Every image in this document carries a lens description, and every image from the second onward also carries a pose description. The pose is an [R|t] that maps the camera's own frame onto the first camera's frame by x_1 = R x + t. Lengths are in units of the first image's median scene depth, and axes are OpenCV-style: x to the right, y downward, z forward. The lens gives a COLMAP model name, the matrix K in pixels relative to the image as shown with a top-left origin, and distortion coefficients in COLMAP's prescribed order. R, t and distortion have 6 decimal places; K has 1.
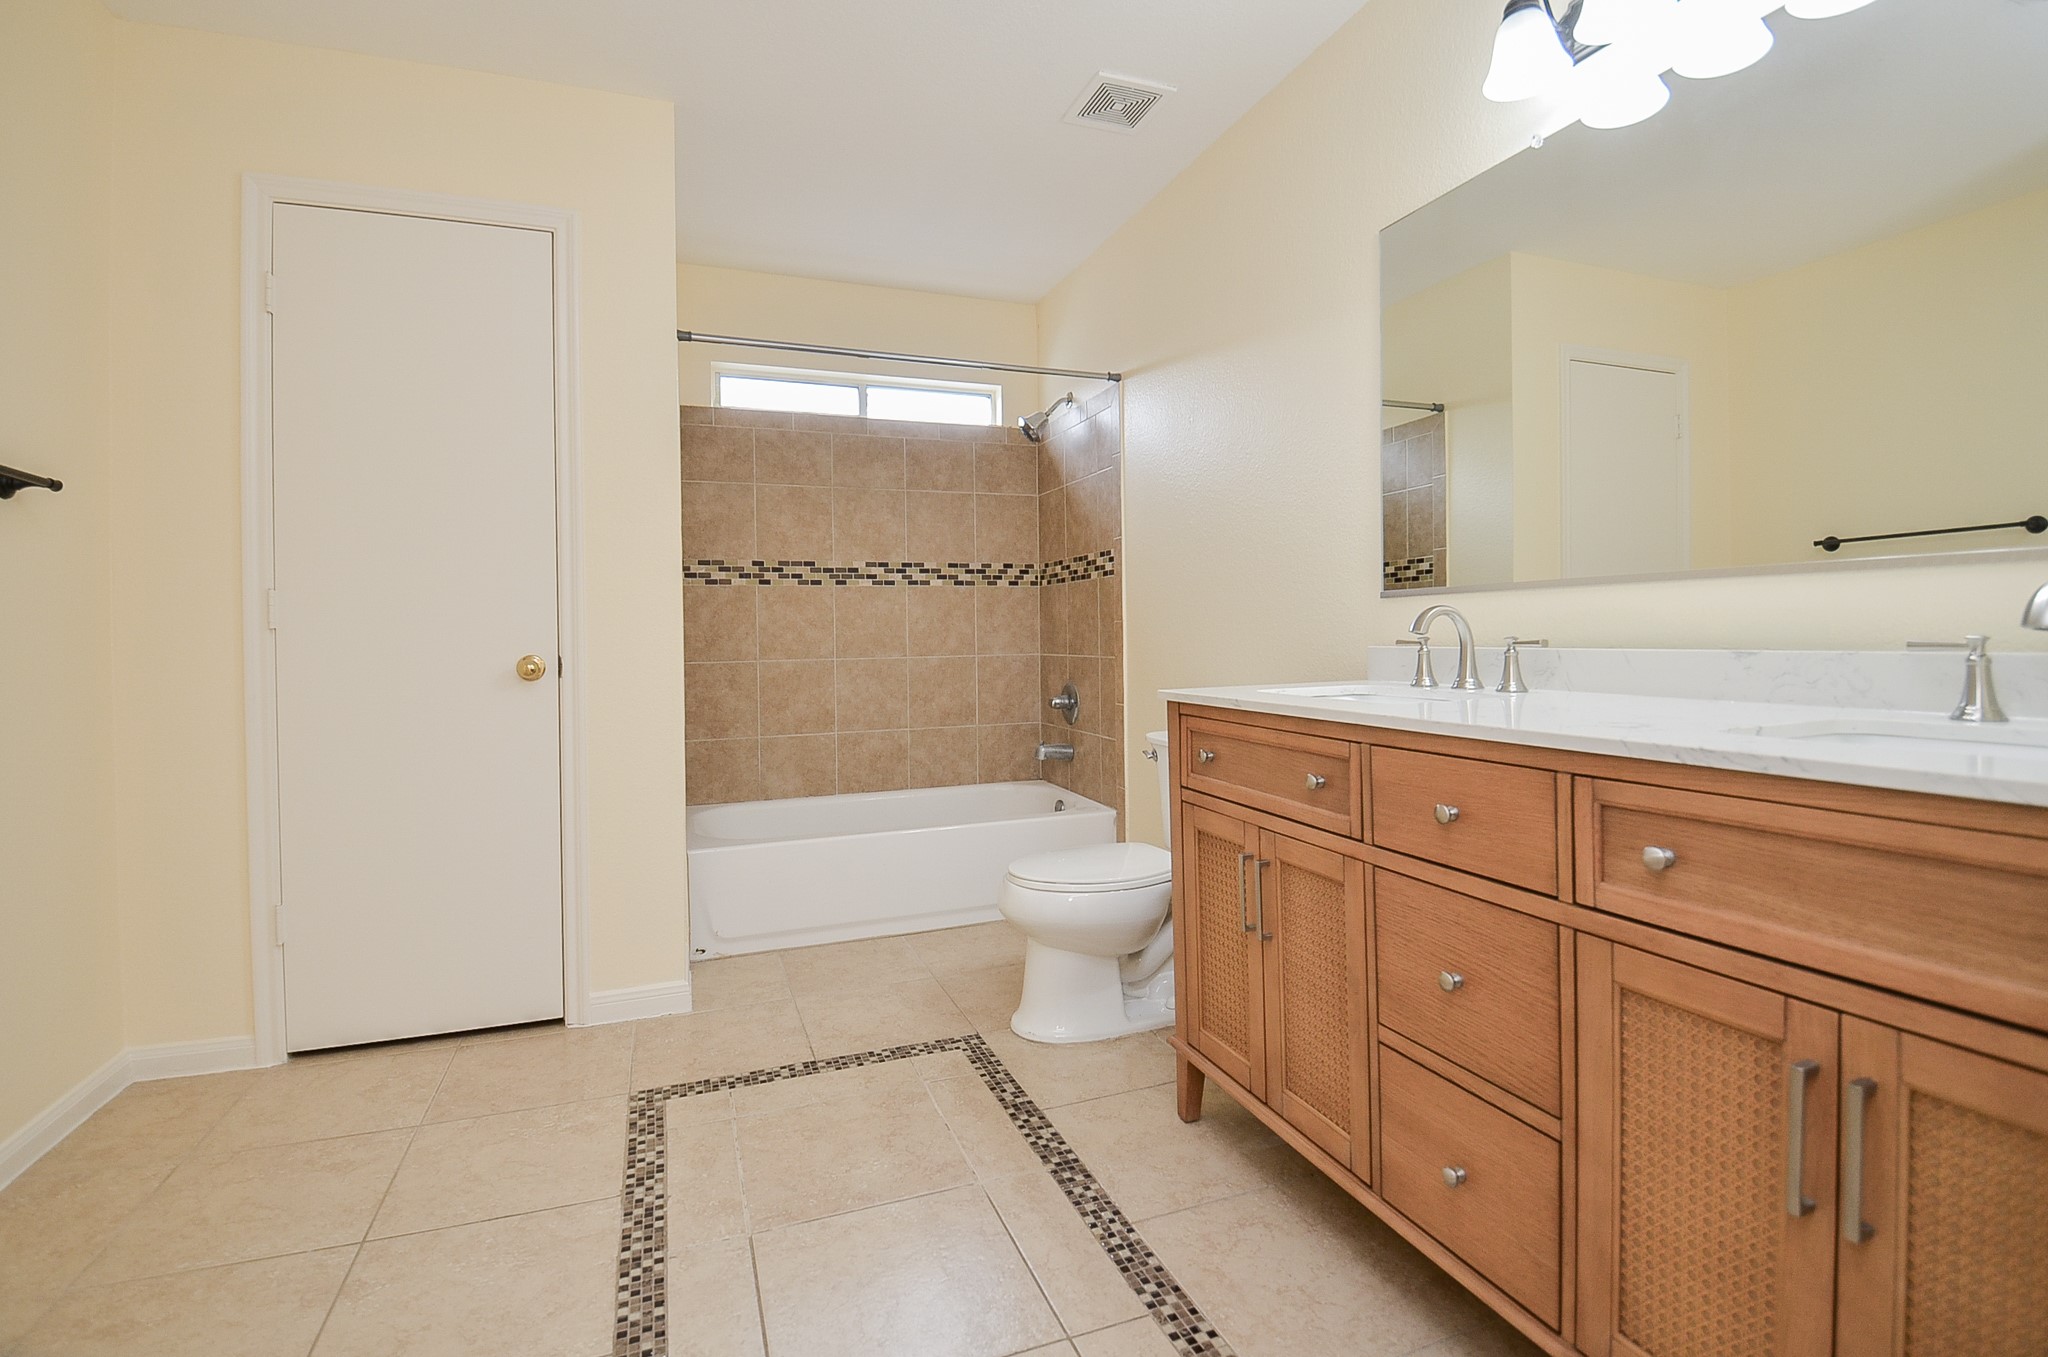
lens RADIAL K [[906.9, 0, 1020.1], [0, 906.9, 663.7], [0, 0, 1]] dist [-0.000249, 0.000485]
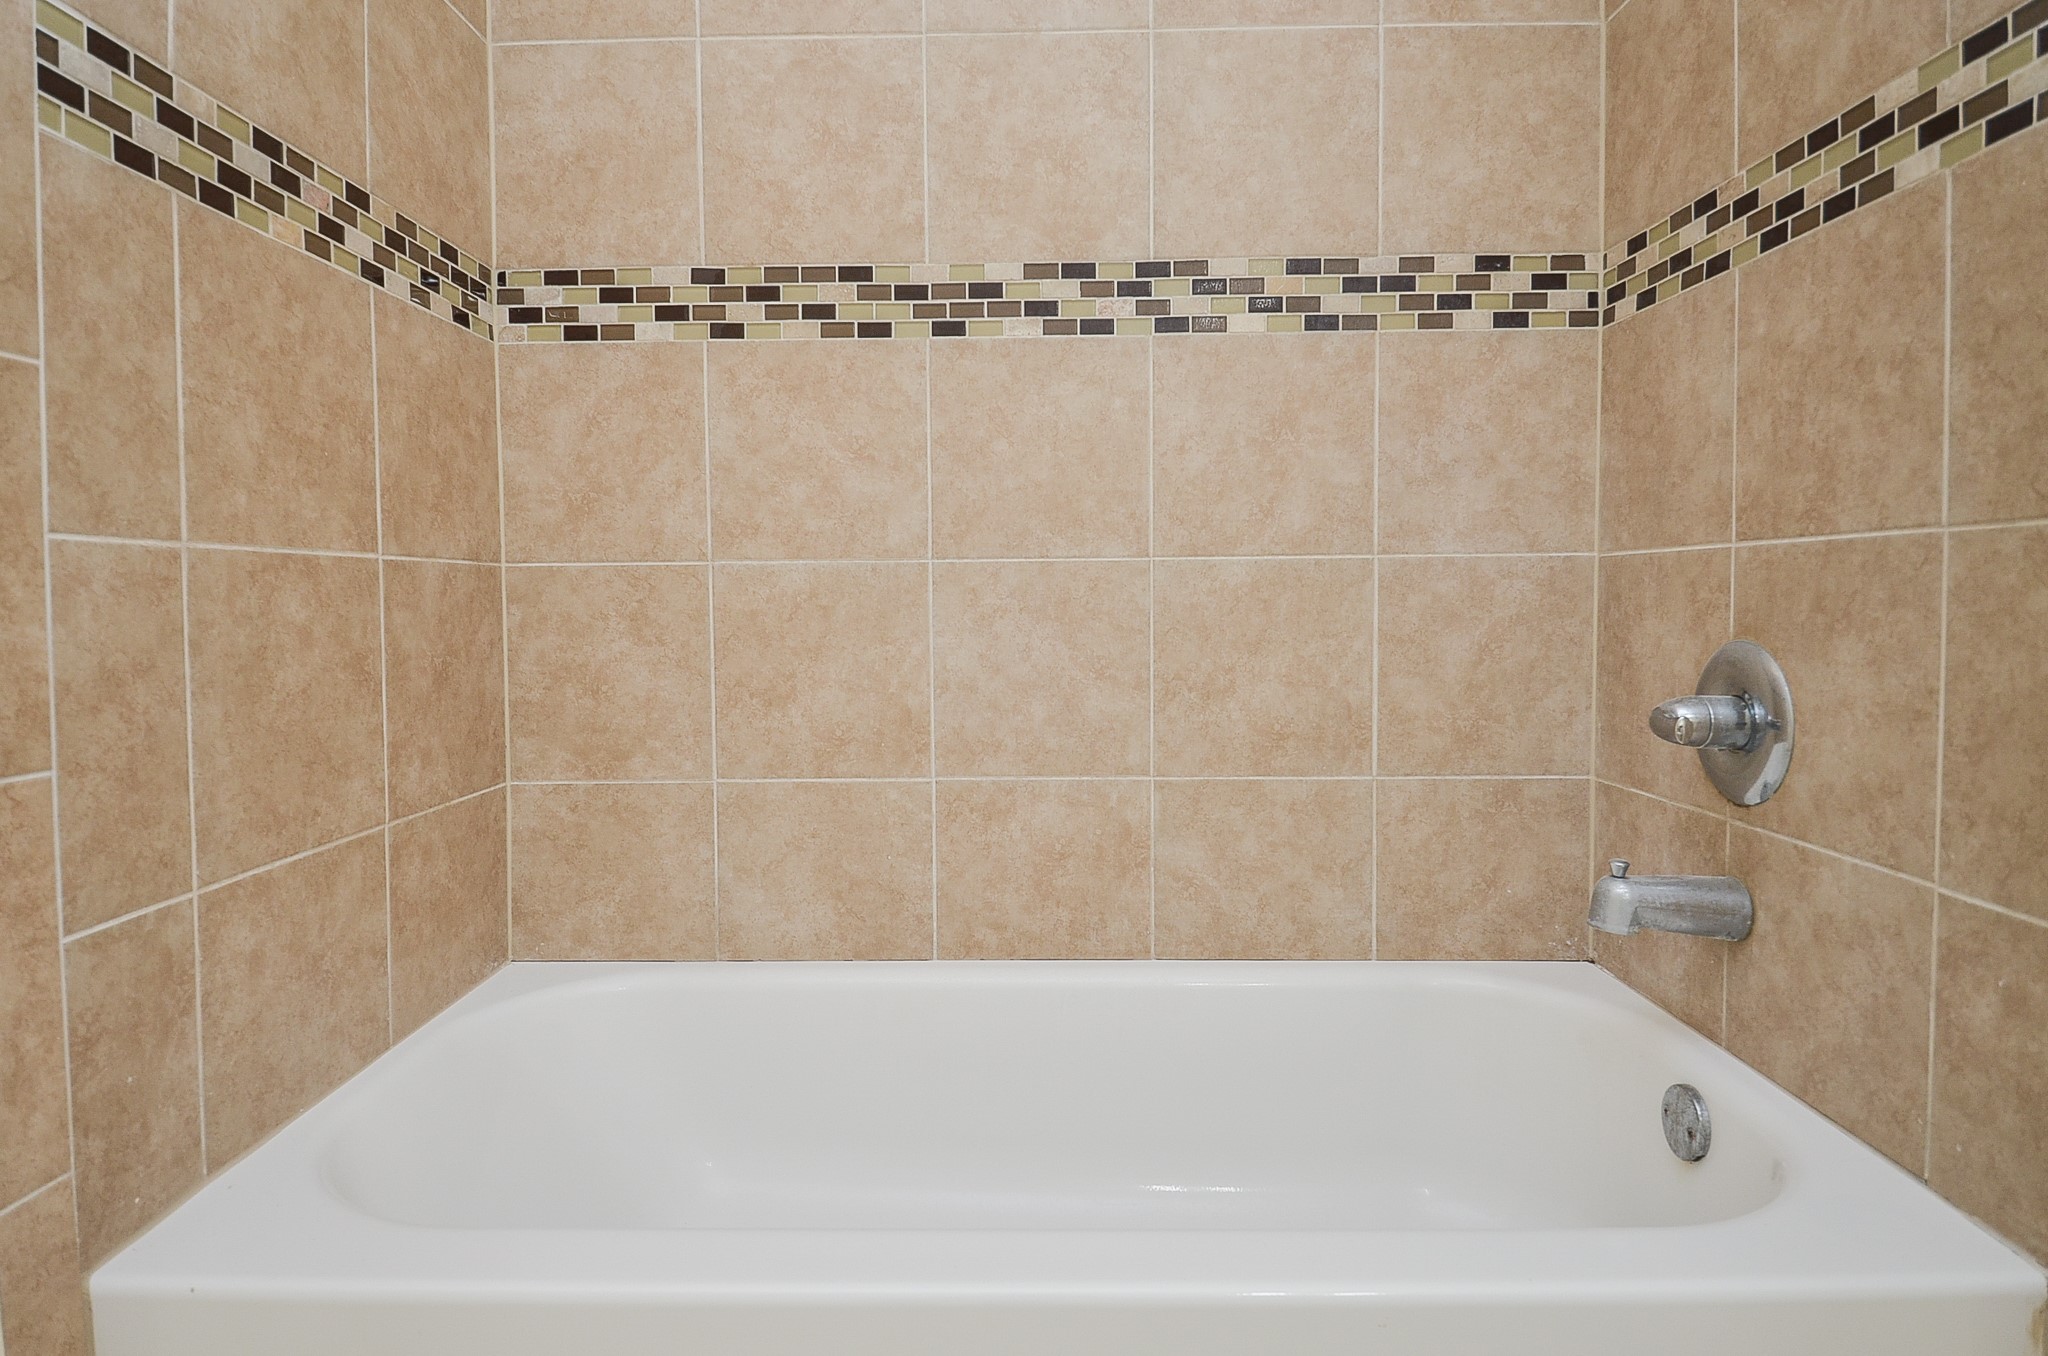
lens RADIAL K [[1132.2, 0, 1024.9], [0, 1132.2, 643.5], [0, 0, 1]] dist [0.016724, -0.000443]
pose [[0.926323, 0.021445, -0.376119, -0.013087], [-0.018500, 0.999763, 0.011441, 0.020104], [0.376275, -0.003640, 0.926501, 0.619530]]
